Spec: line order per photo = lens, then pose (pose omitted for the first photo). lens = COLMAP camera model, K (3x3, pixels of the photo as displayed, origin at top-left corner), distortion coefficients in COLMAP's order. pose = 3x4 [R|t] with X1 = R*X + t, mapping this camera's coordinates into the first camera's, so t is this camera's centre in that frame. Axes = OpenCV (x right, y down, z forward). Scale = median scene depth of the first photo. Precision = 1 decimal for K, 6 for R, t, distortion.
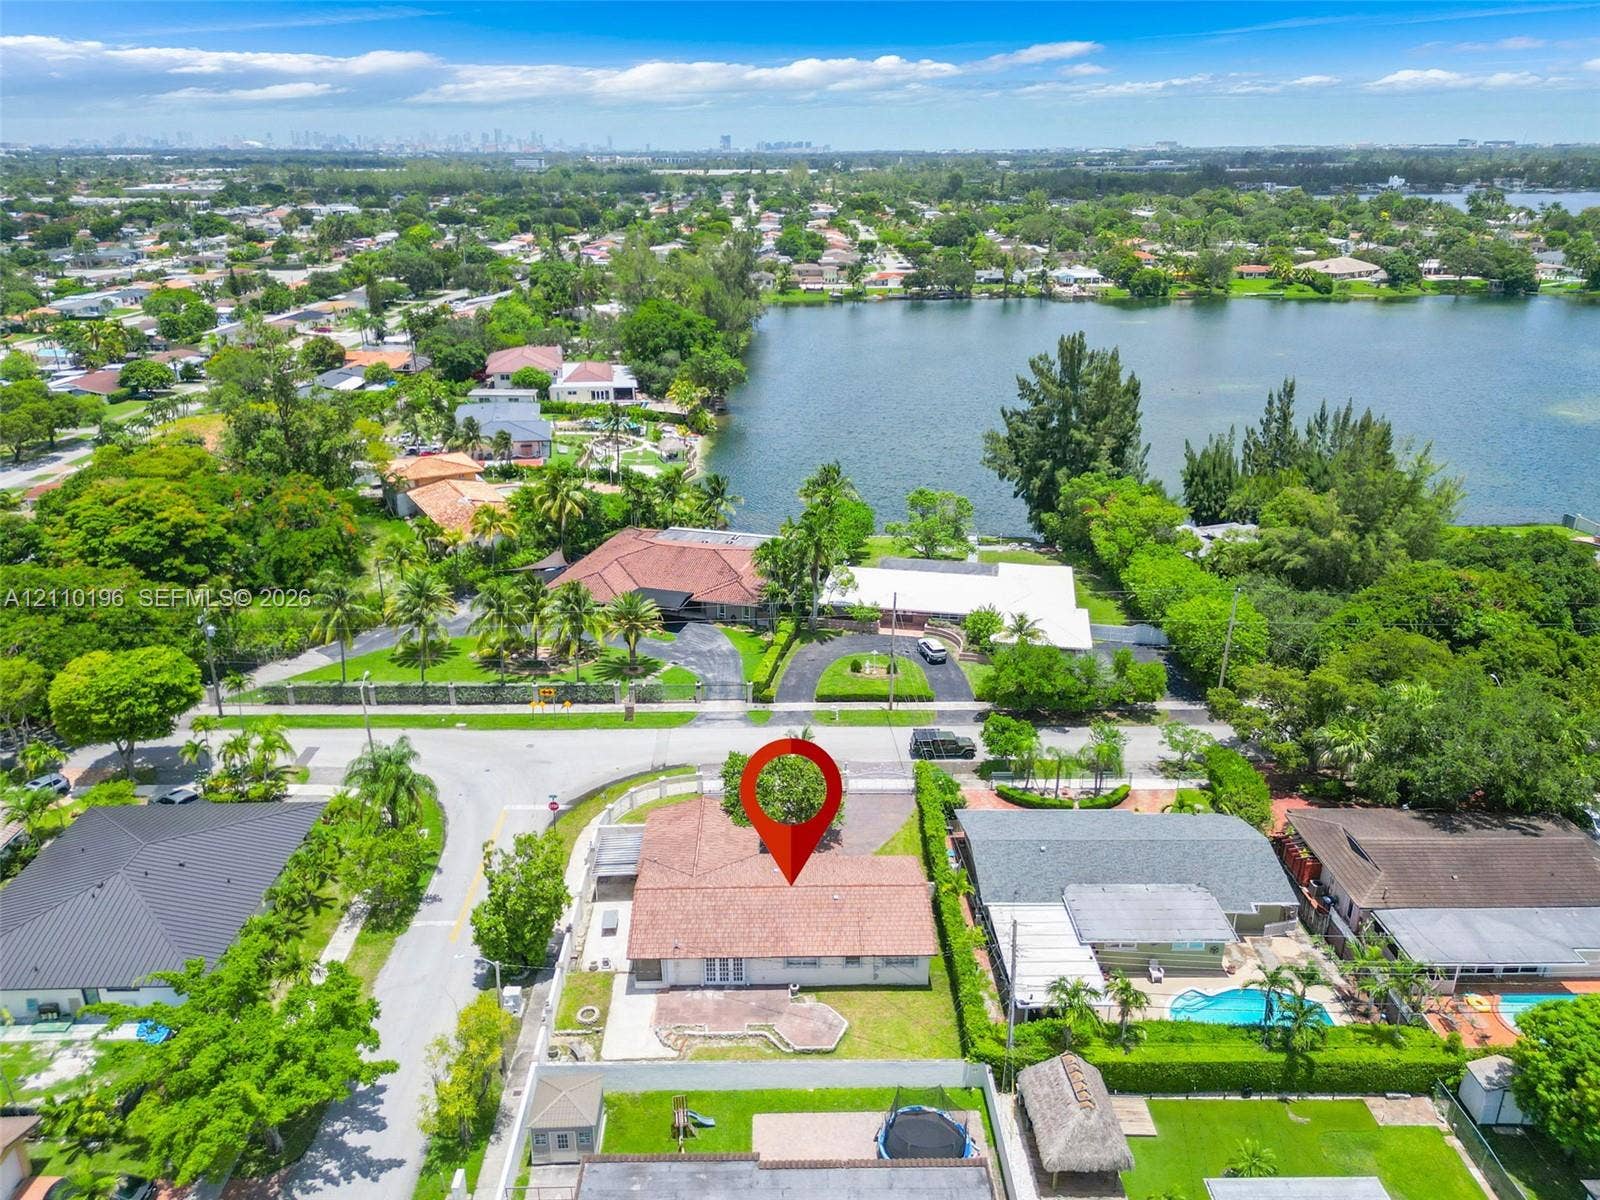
lens RADIAL K [[1037.9, 0, 798.2], [0, 1037.9, 637.5], [0, 0, 1]] dist [0.068624, -0.048017]
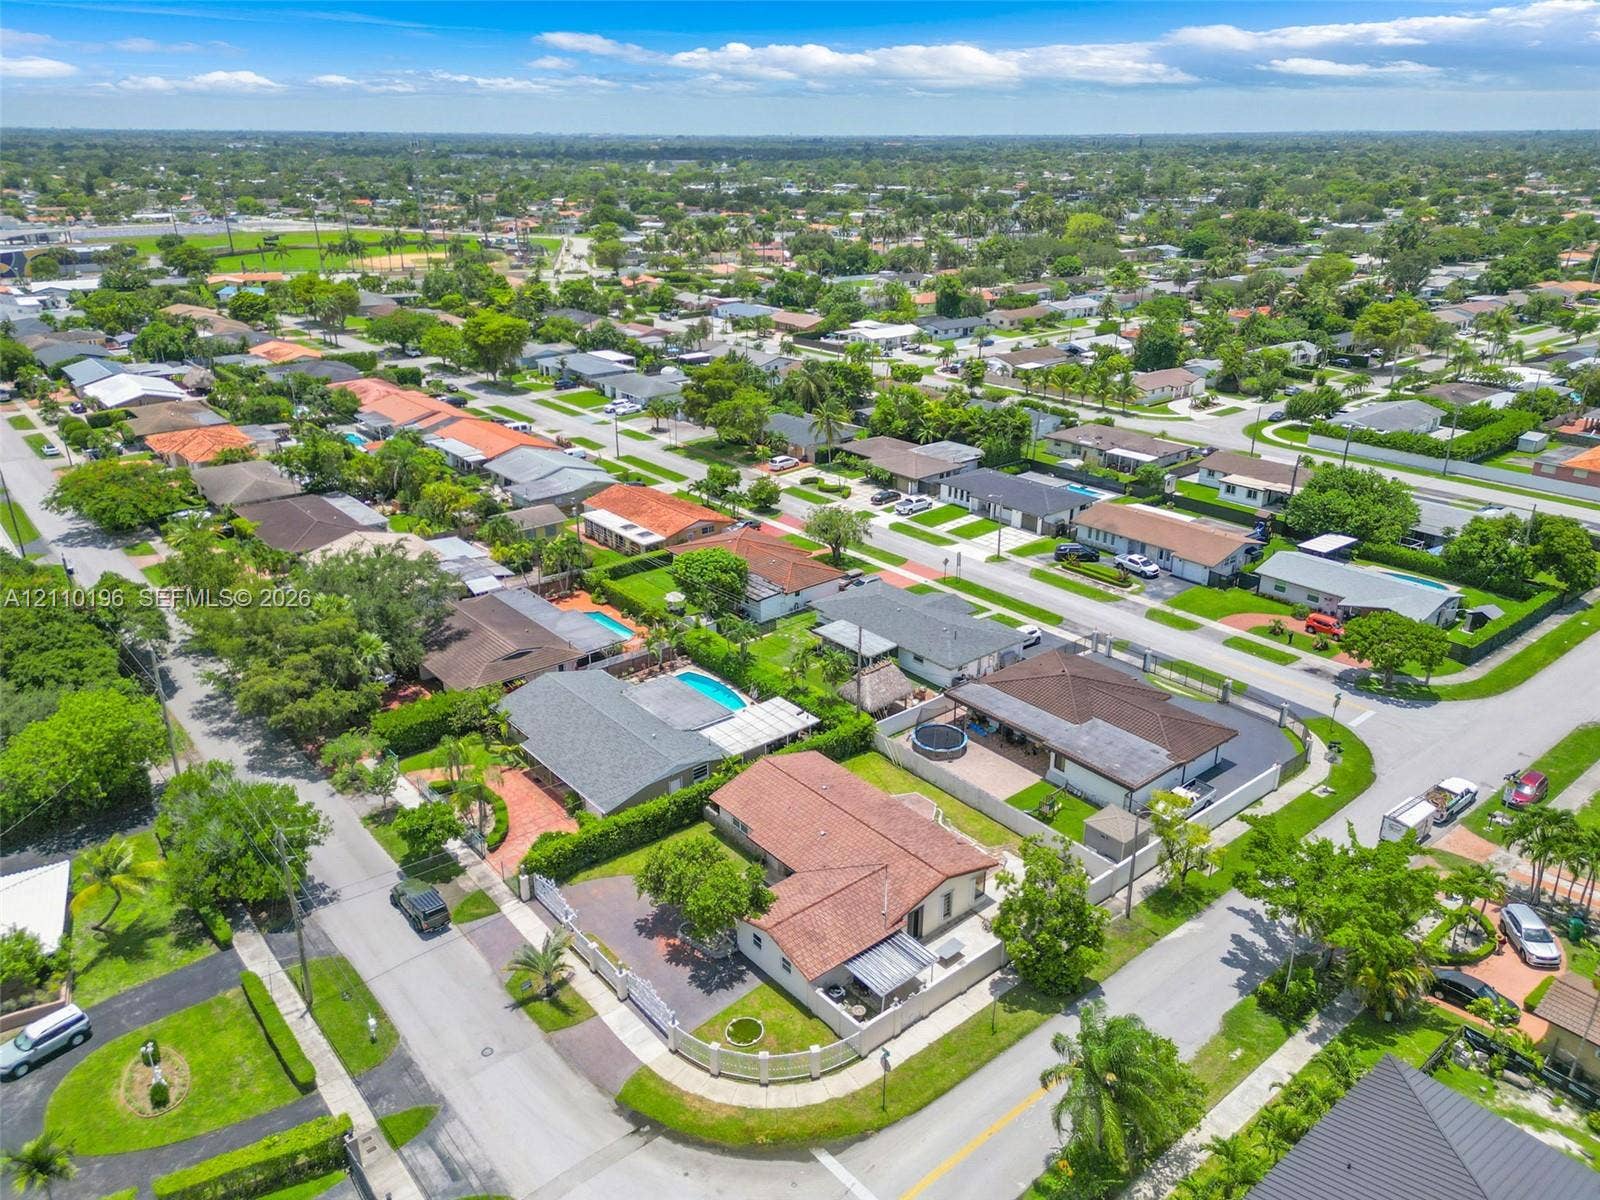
lens RADIAL K [[1147.6, 0, 797.3], [0, 1147.6, 602.2], [0, 0, 1]] dist [0.076000, -0.071236]
pose [[-0.613069, -0.289117, 0.735226, -0.417704], [0.330259, 0.751626, 0.570953, -0.320522], [-0.717687, 0.592849, -0.365315, 0.711728]]
